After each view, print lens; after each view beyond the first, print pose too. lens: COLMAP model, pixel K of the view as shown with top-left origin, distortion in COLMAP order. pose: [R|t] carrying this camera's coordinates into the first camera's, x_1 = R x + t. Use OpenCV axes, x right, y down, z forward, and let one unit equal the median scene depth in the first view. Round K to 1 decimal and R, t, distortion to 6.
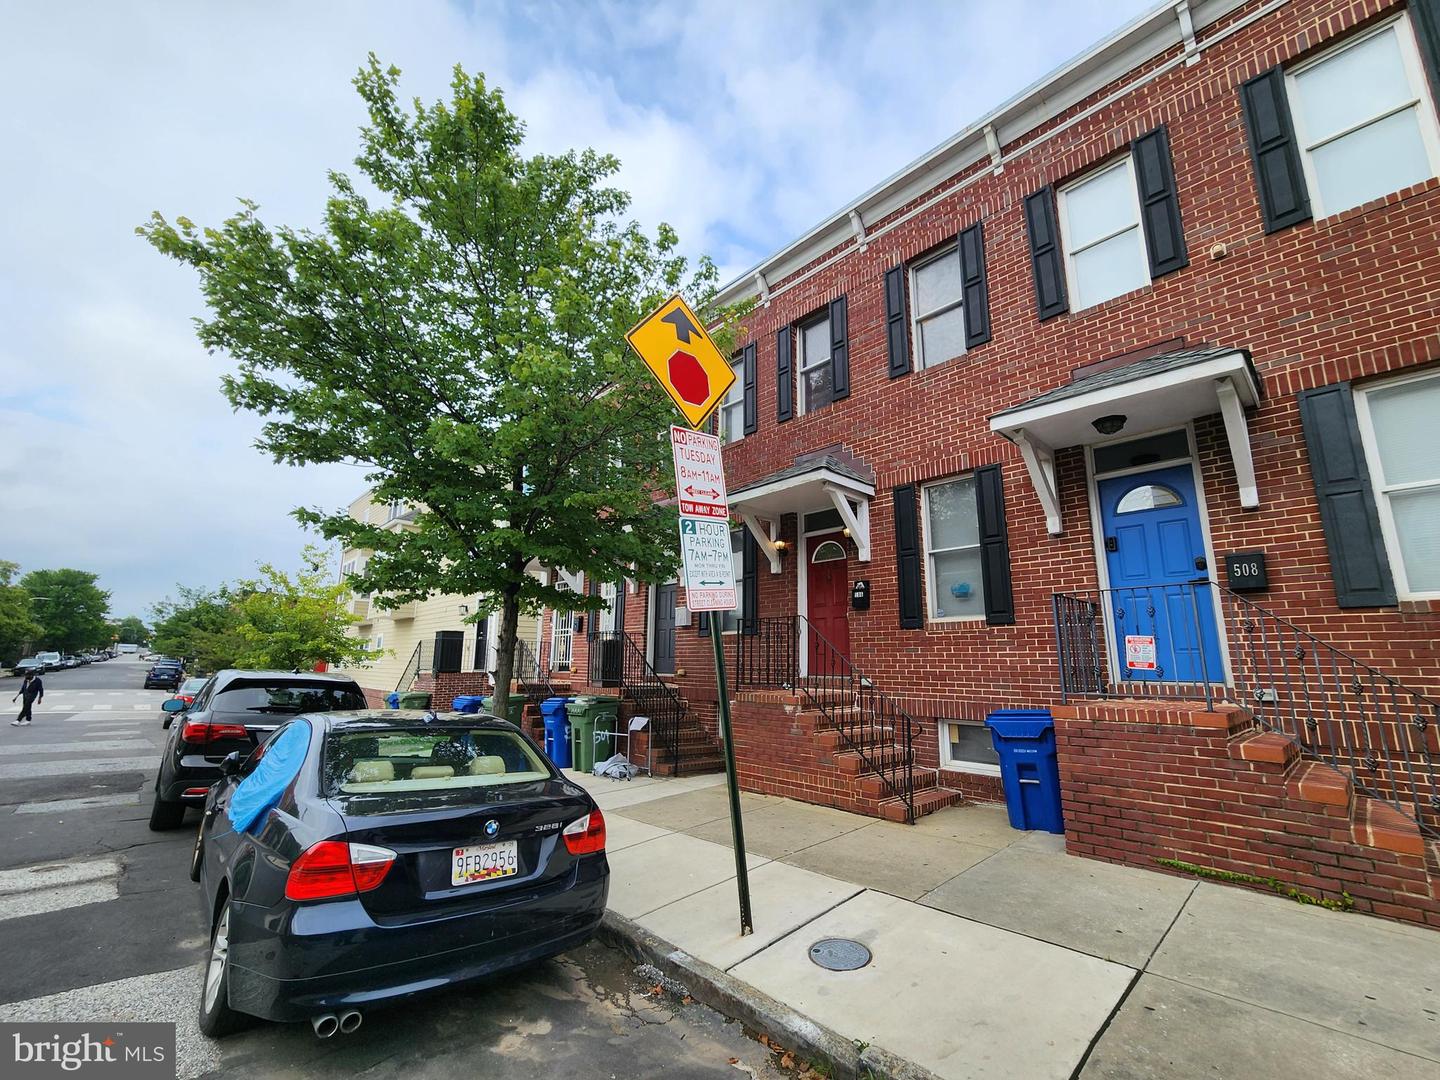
lens RADIAL K [[594.6, 0, 730.1], [0, 594.6, 540.9], [0, 0, 1]] dist [-0.004337, 0.001612]
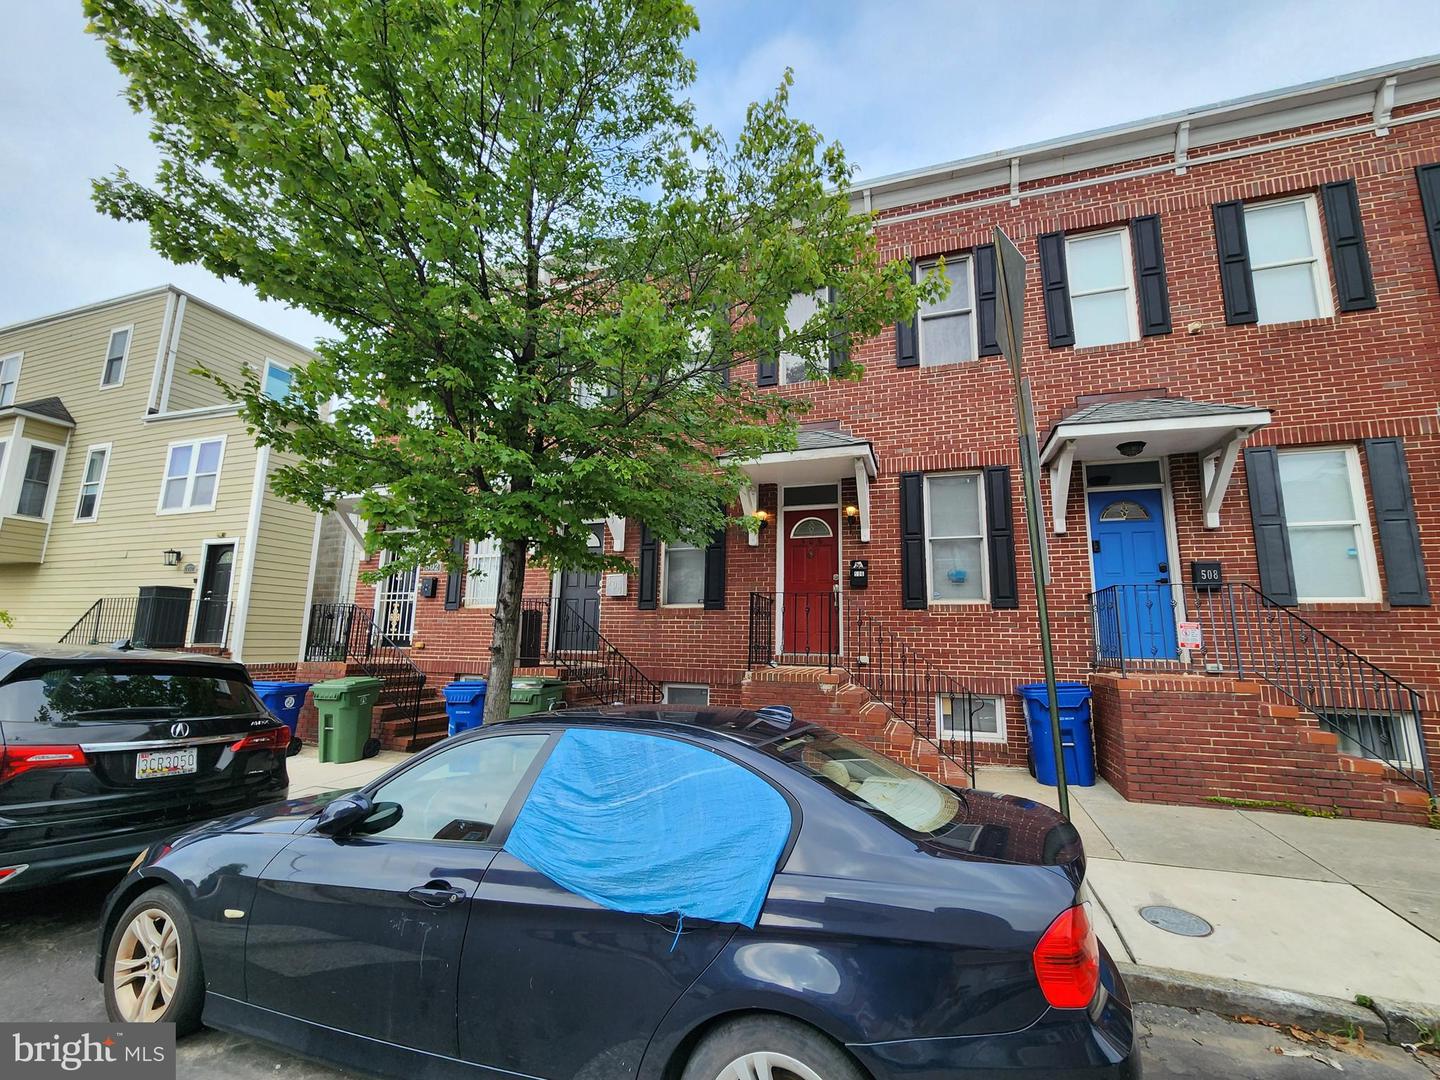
lens RADIAL K [[594.6, 0, 720.9], [0, 594.6, 543.2], [0, 0, 1]] dist [-0.004337, 0.001612]
pose [[0.882278, 0.086348, 0.462742, -0.576760], [-0.105462, 0.994302, 0.015539, 0.059199], [-0.458764, -0.062511, 0.886357, 0.267725]]
